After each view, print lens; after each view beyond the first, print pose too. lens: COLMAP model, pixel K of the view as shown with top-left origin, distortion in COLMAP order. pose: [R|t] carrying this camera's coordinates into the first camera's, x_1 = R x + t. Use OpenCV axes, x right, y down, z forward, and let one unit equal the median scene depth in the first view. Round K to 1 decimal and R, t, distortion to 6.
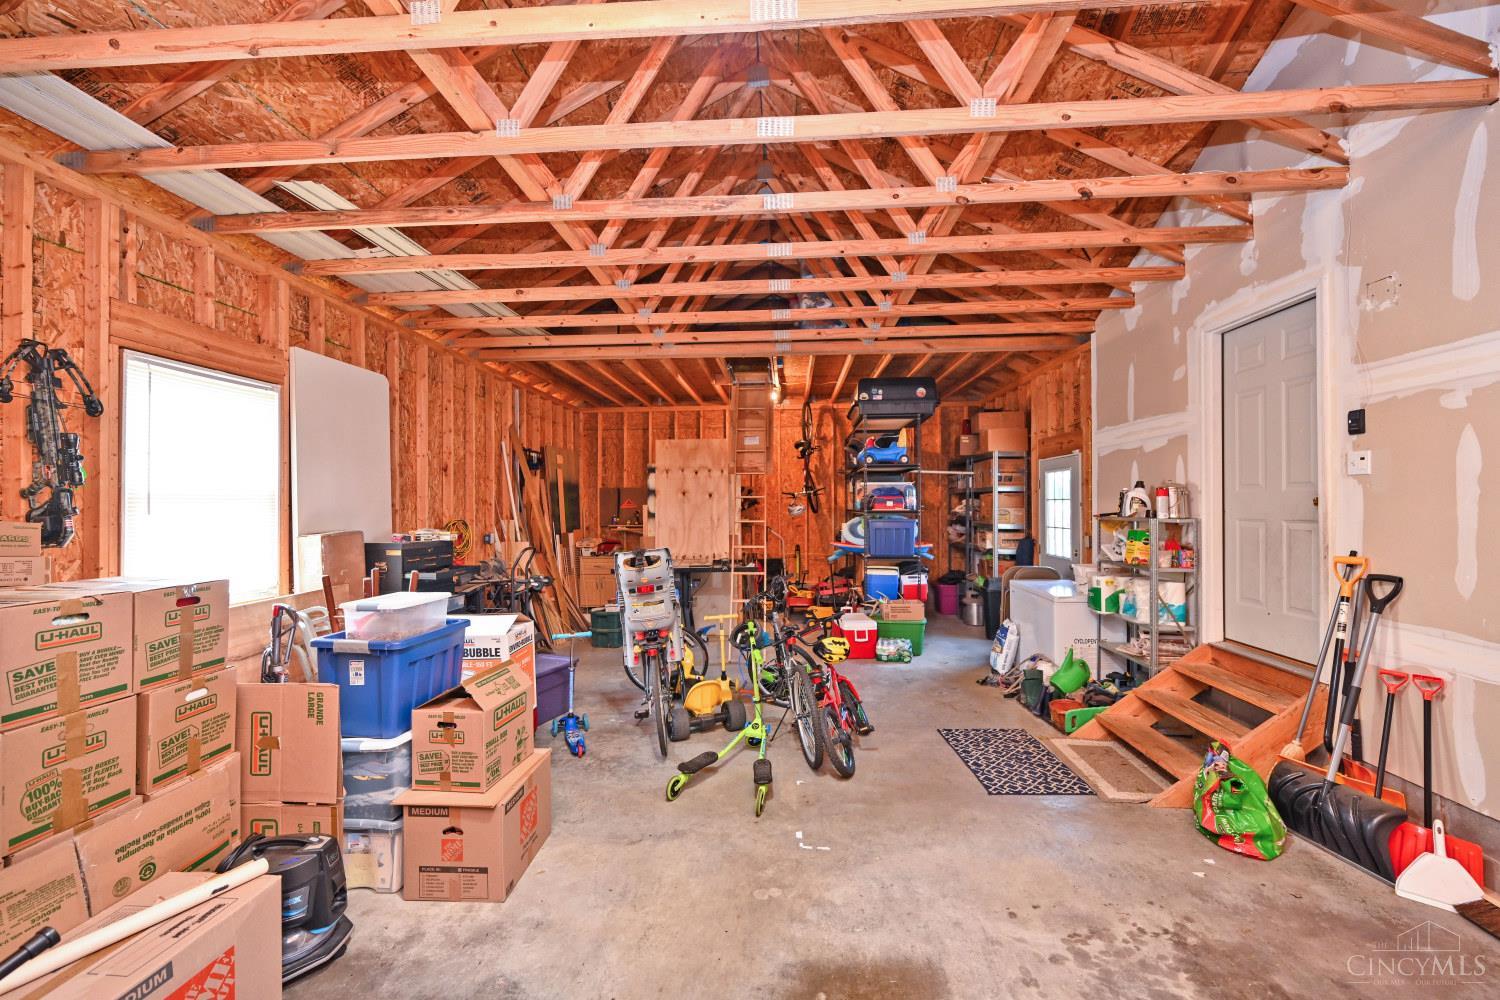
lens RADIAL K [[589.9, 0, 750.0], [0, 589.9, 500.0], [0, 0, 1]] dist [0.000218, 0.000080]
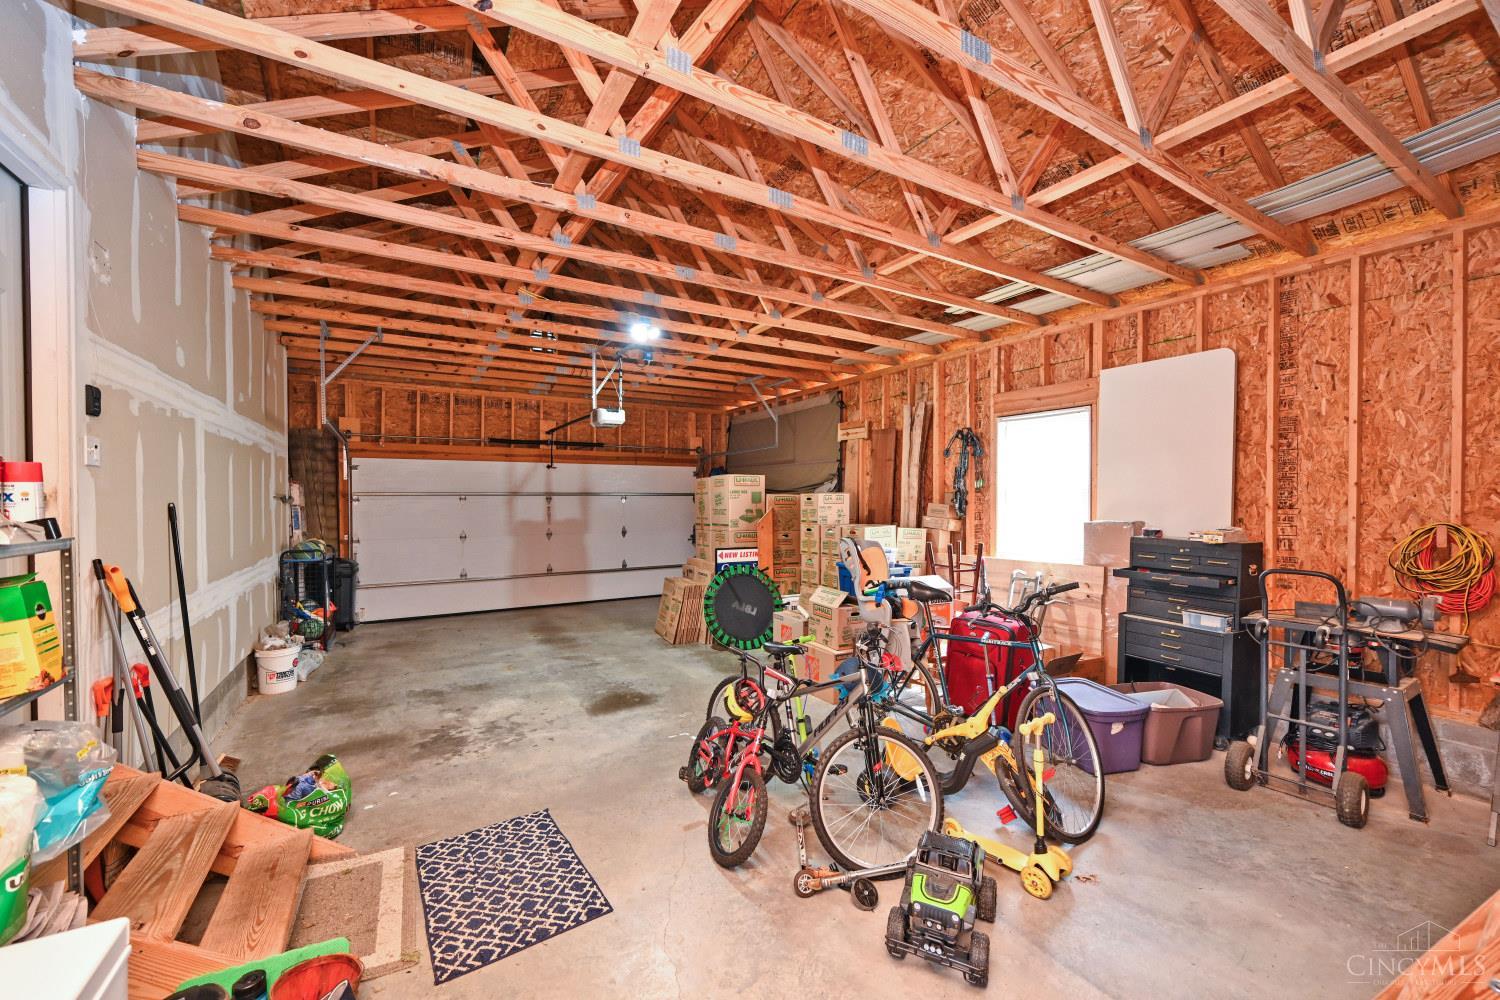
lens RADIAL K [[589.9, 0, 750.0], [0, 589.9, 500.0], [0, 0, 1]] dist [0.000218, 0.000080]
pose [[-0.823539, 0.003727, -0.567247, 0.651383], [0.007127, 0.999967, -0.003777, 0.012573], [0.567214, -0.007154, -0.823539, 1.905458]]
